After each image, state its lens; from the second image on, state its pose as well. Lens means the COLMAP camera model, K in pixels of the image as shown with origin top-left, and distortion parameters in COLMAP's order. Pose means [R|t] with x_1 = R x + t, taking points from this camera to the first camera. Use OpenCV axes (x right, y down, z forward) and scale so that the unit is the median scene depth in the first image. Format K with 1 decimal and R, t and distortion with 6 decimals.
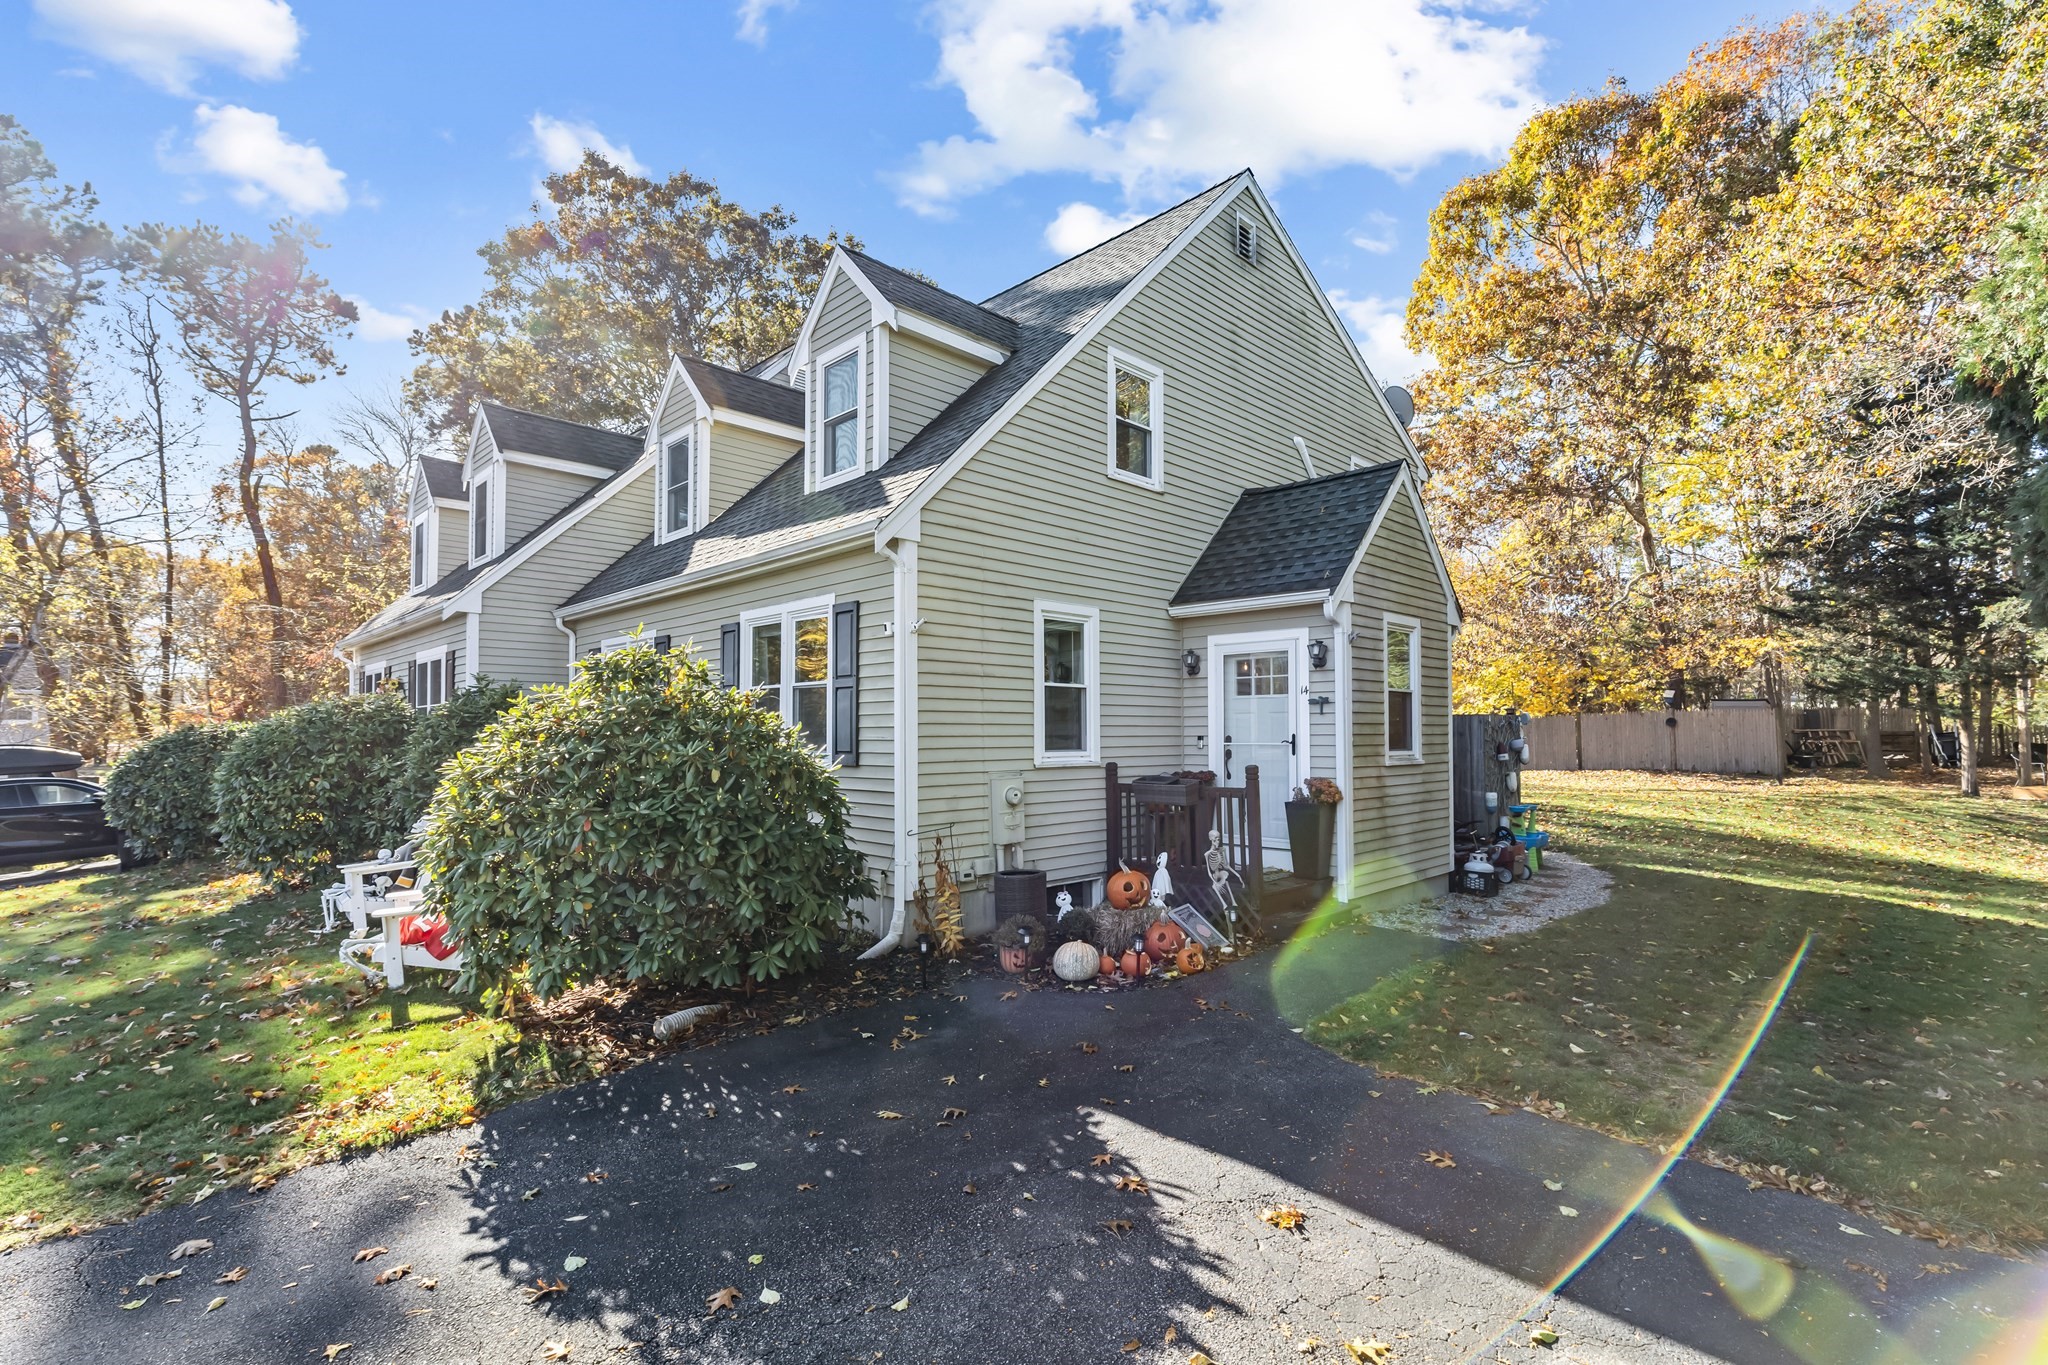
lens RADIAL K [[911.5, 0, 1036.2], [0, 911.5, 683.3], [0, 0, 1]] dist [0.003141, -0.000187]
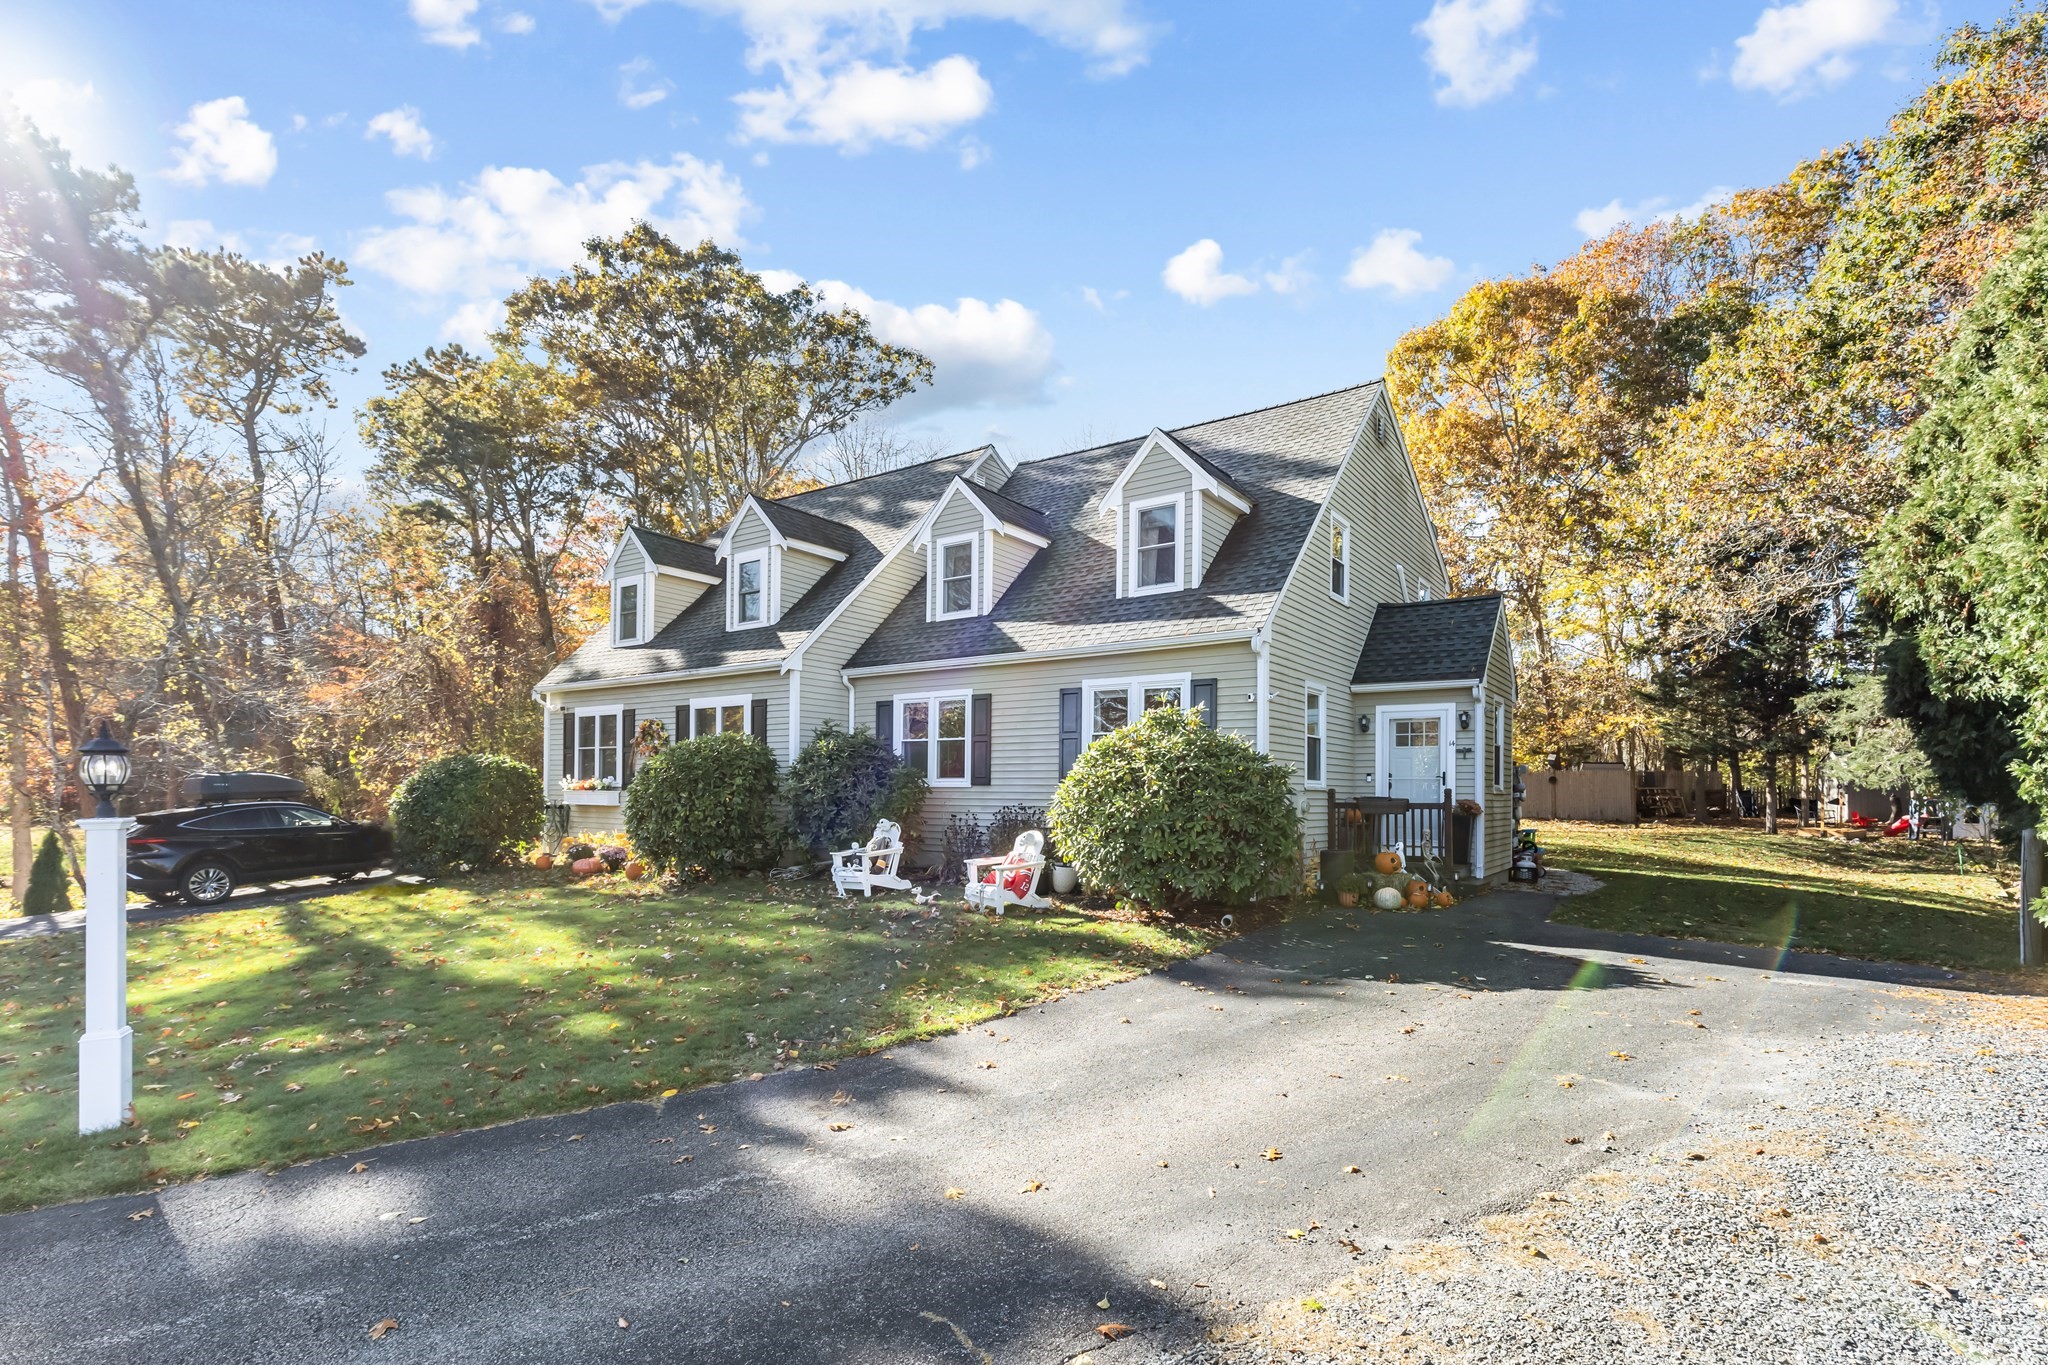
lens RADIAL K [[950.2, 0, 1019.2], [0, 950.2, 755.4], [0, 0, 1]] dist [-0.001438, -0.000064]
pose [[0.986635, 0.018863, 0.161851, -0.369623], [-0.021215, 0.999693, 0.012816, 0.012223], [-0.161560, -0.016079, 0.986732, -0.251619]]
